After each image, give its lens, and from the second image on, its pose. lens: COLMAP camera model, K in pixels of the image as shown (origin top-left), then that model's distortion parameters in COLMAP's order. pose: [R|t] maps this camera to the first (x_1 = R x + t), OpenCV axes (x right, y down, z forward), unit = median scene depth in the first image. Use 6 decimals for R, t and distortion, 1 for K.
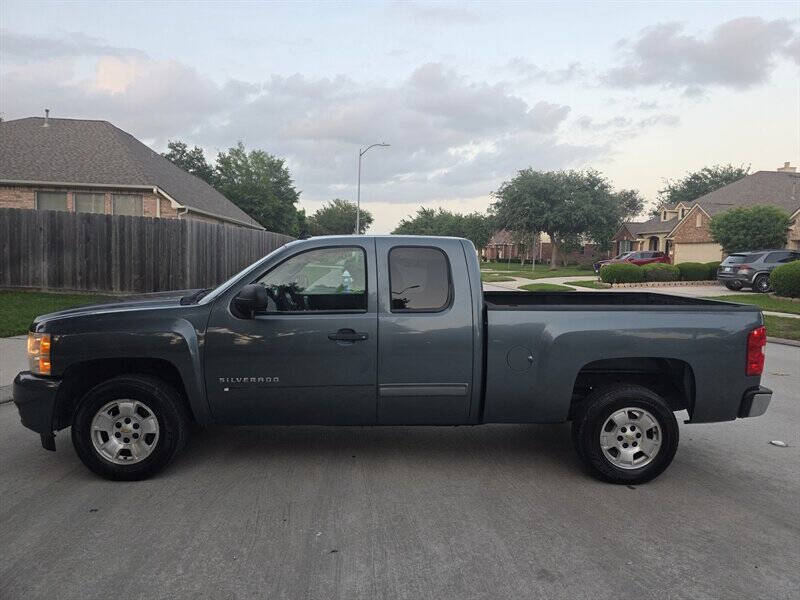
lens RADIAL K [[539.7, 0, 397.2], [0, 539.7, 289.8], [0, 0, 1]] dist [0.068914, -0.066638]
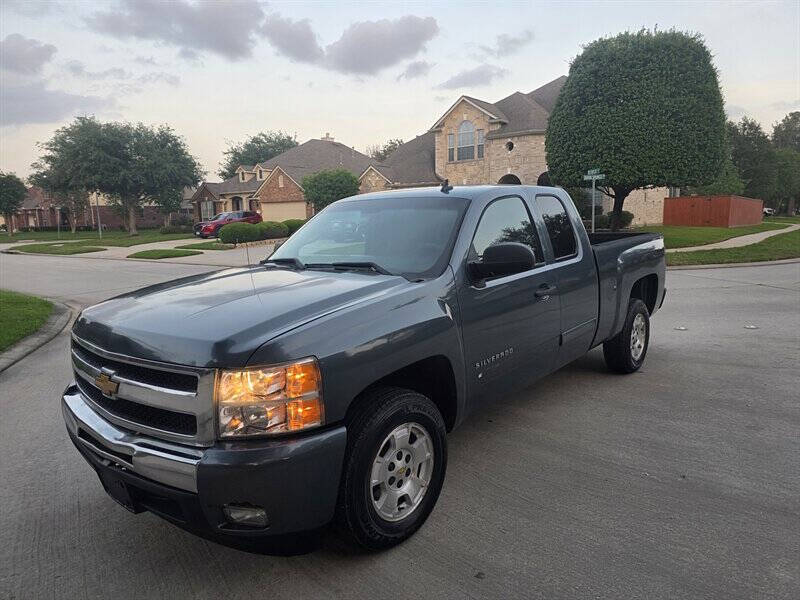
lens RADIAL K [[539.7, 0, 408.0], [0, 539.7, 299.7], [0, 0, 1]] dist [0.068914, -0.066638]
pose [[0.669255, -0.154375, 0.726819, -0.111261], [0.091262, 0.987851, 0.125783, -0.004868], [-0.737407, -0.017850, 0.675213, 0.061963]]
